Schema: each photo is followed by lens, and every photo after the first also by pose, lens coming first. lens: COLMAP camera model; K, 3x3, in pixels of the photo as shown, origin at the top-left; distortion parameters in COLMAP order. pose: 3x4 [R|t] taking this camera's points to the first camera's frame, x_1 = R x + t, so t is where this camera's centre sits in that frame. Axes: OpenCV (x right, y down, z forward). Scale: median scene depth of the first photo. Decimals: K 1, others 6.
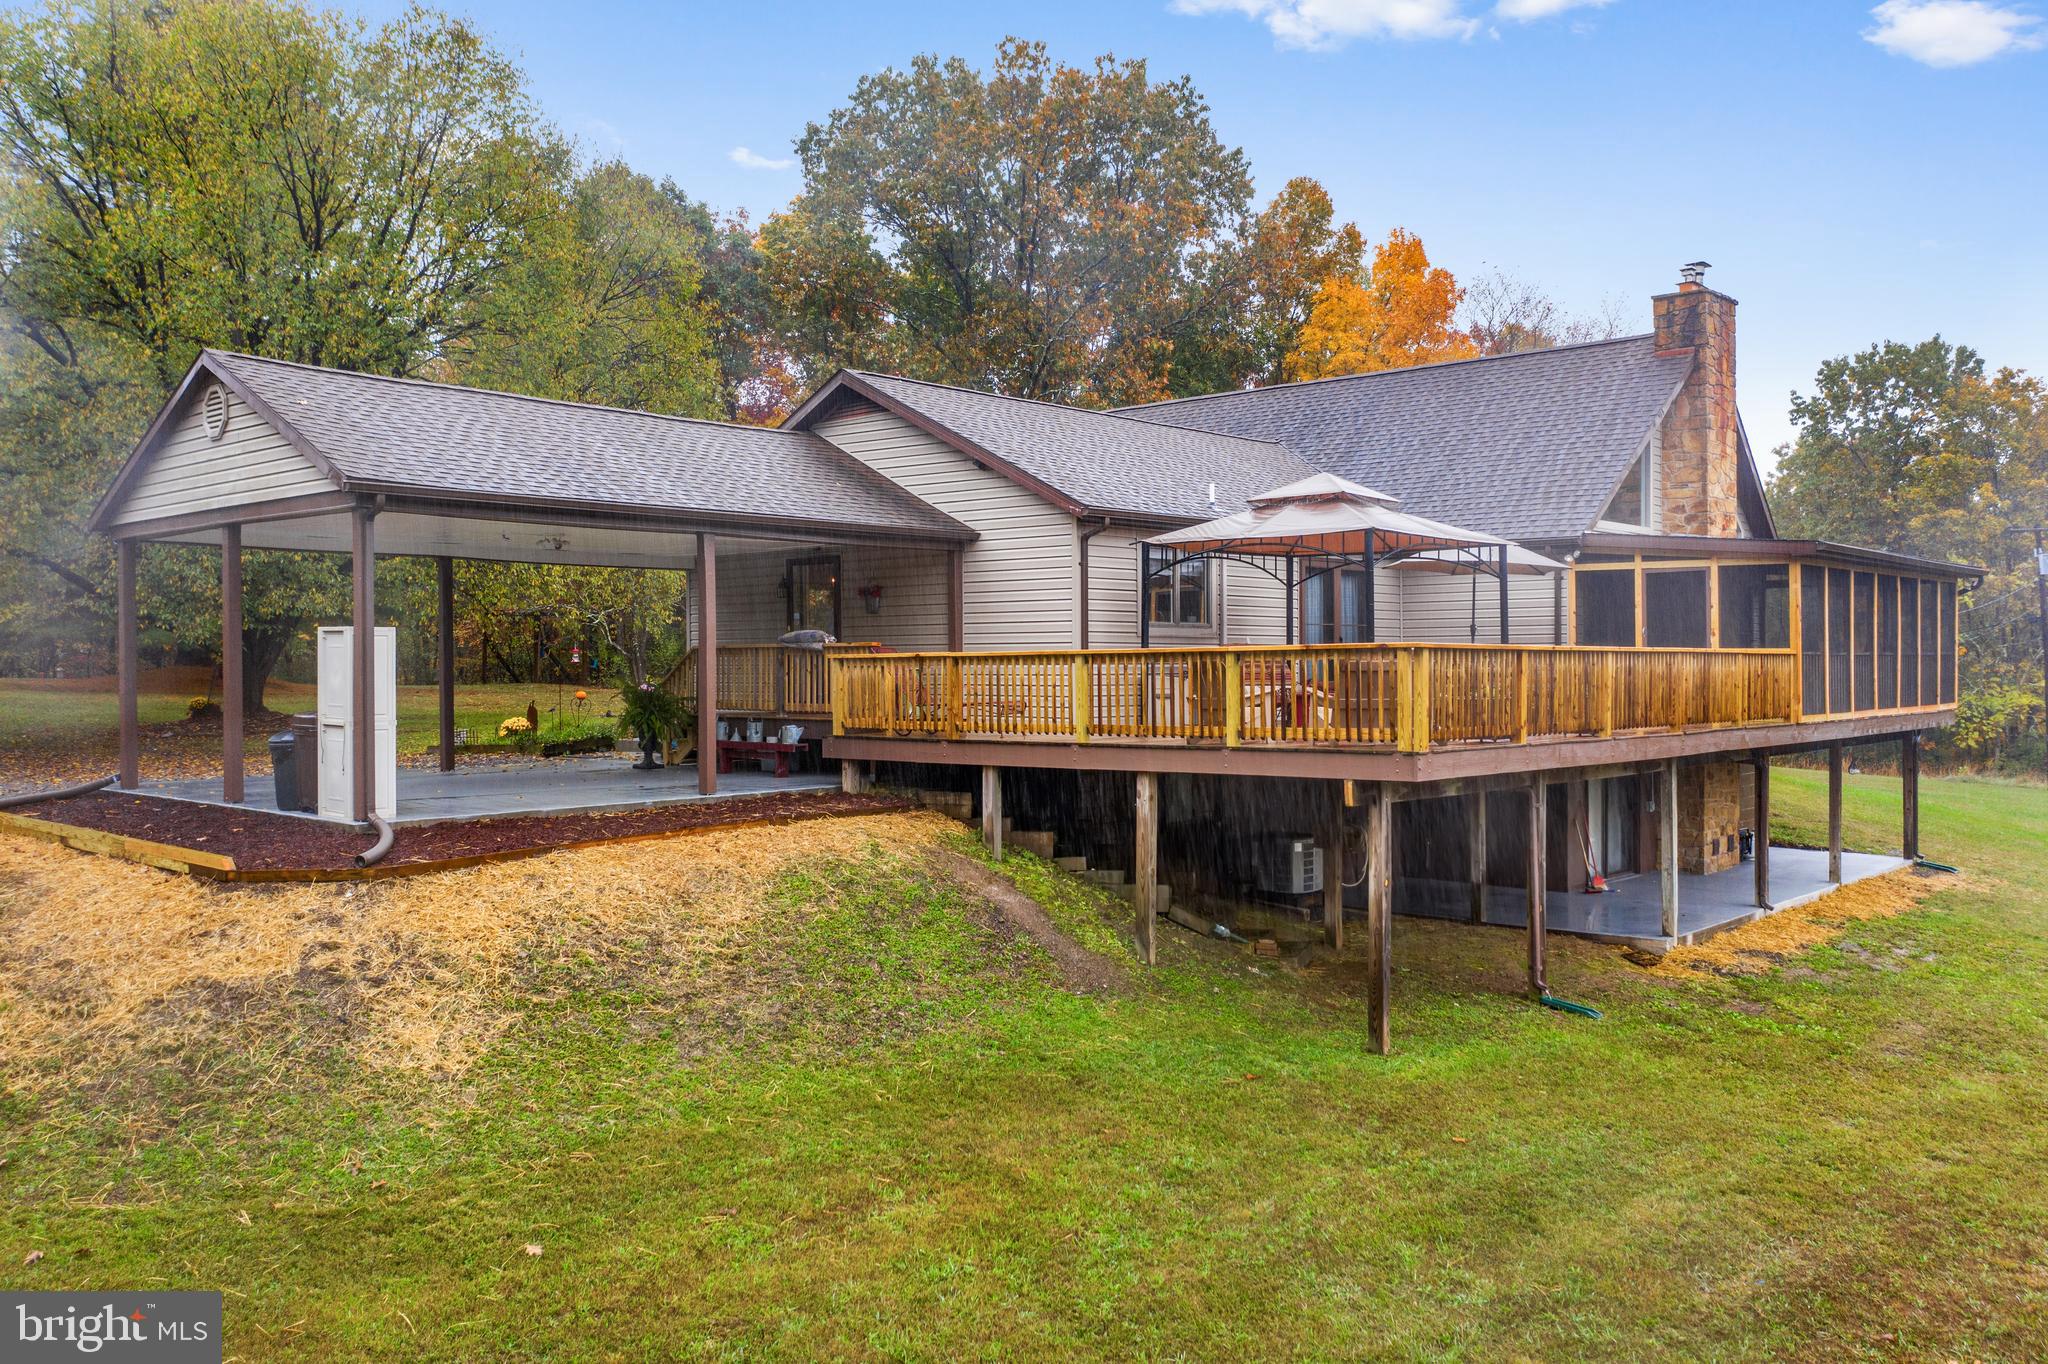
lens RADIAL K [[1637.4, 0, 1022.9], [0, 1637.4, 679.5], [0, 0, 1]] dist [-0.016349, 0.009640]
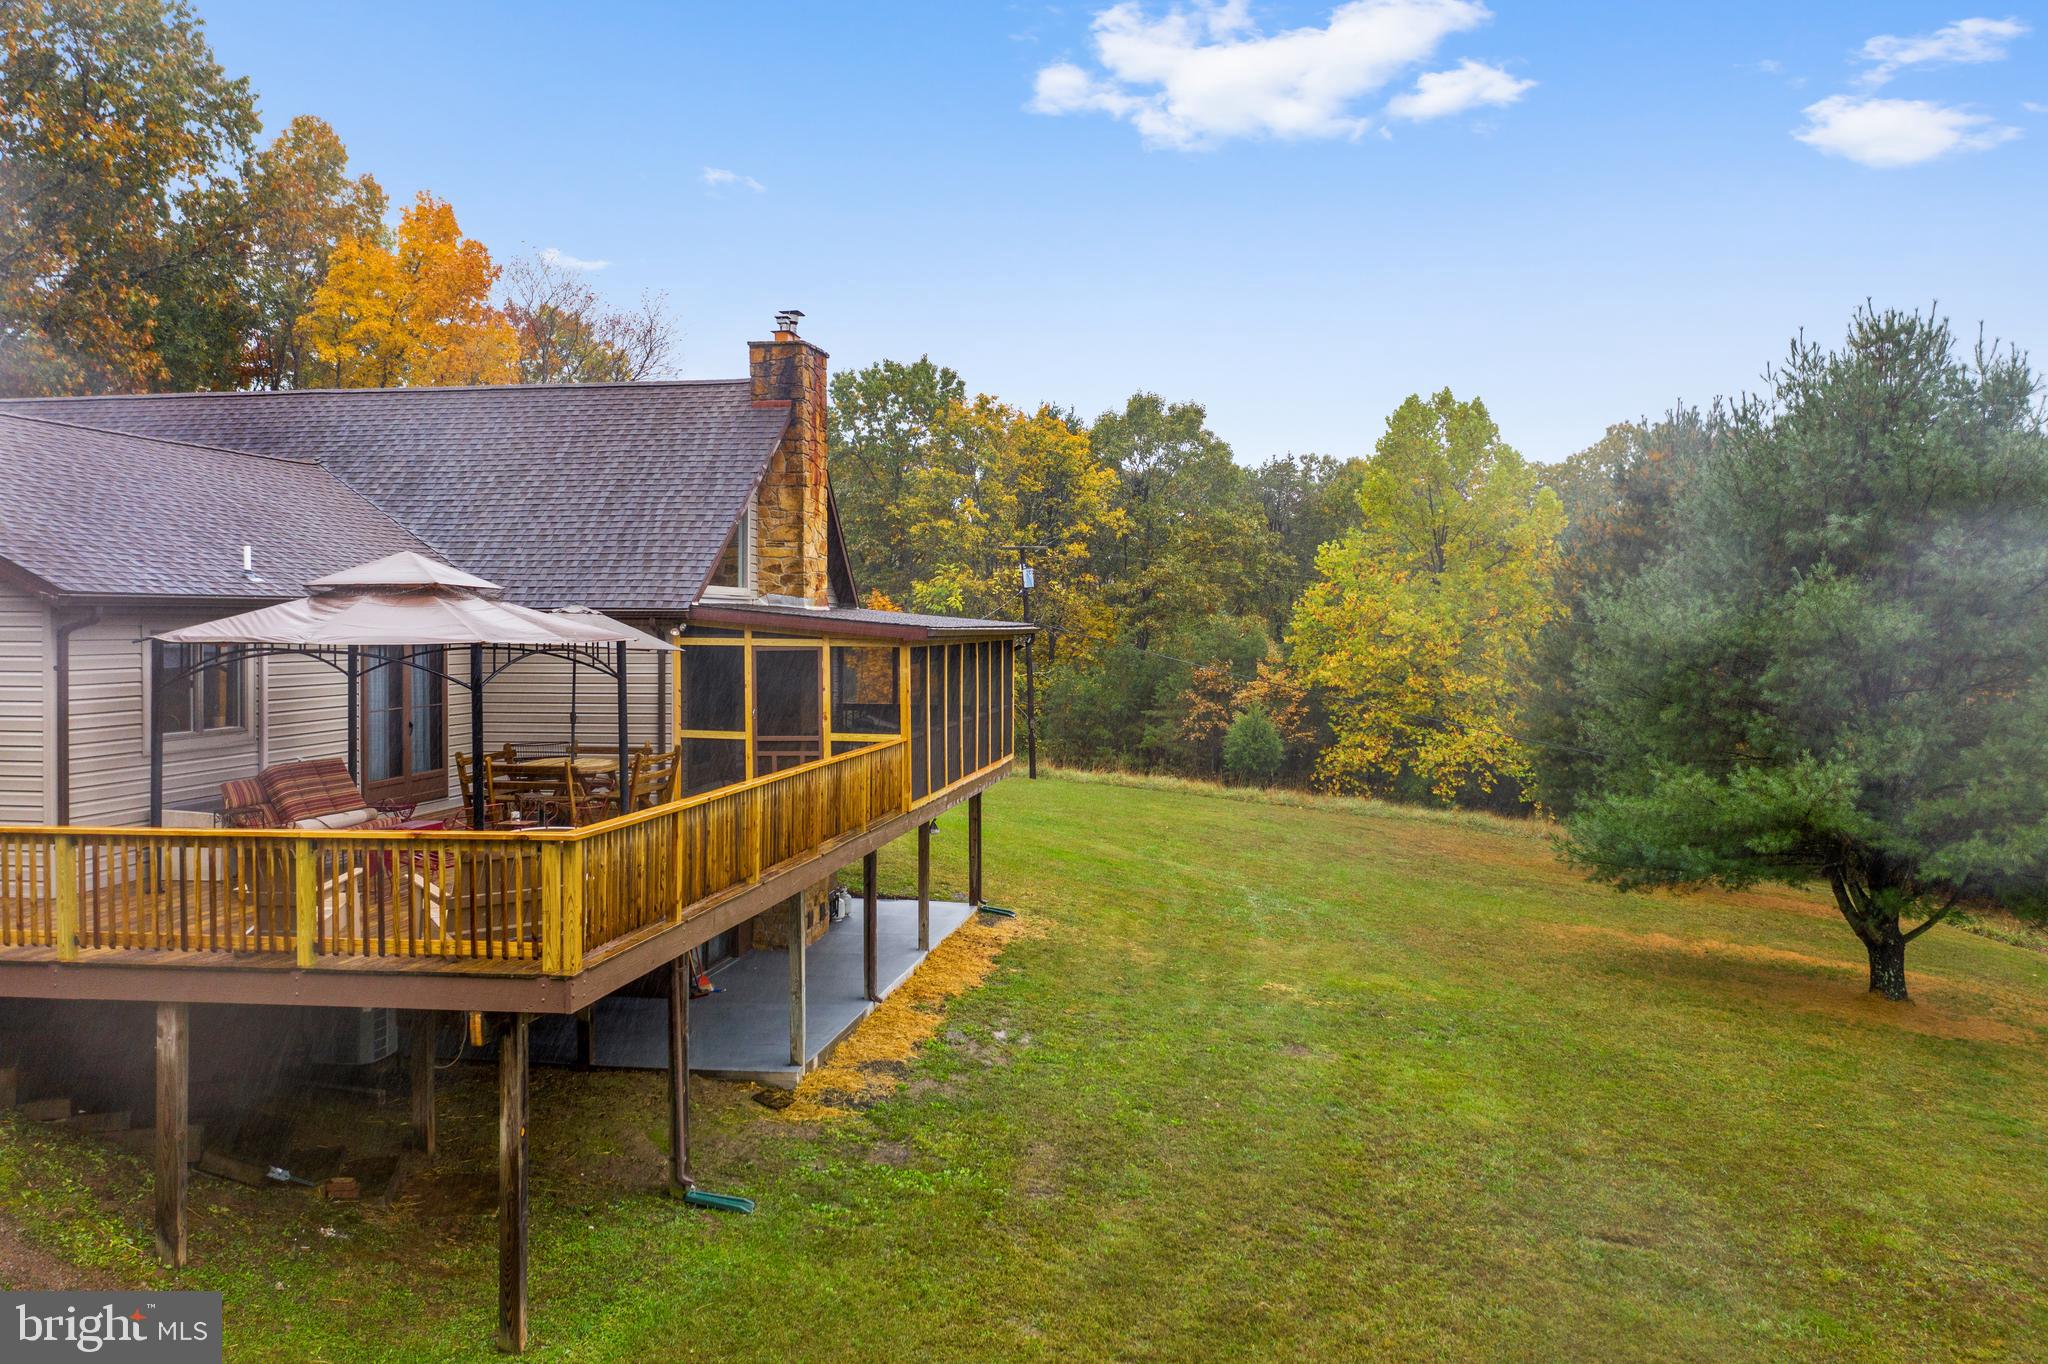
lens RADIAL K [[1644.6, 0, 1023.7], [0, 1644.6, 646.0], [0, 0, 1]] dist [-0.010437, -0.004166]
pose [[0.834998, -0.000718, 0.550252, -0.005222], [0.001188, 0.999999, -0.000497, -0.069008], [-0.550251, 0.001069, 0.834998, 0.141842]]
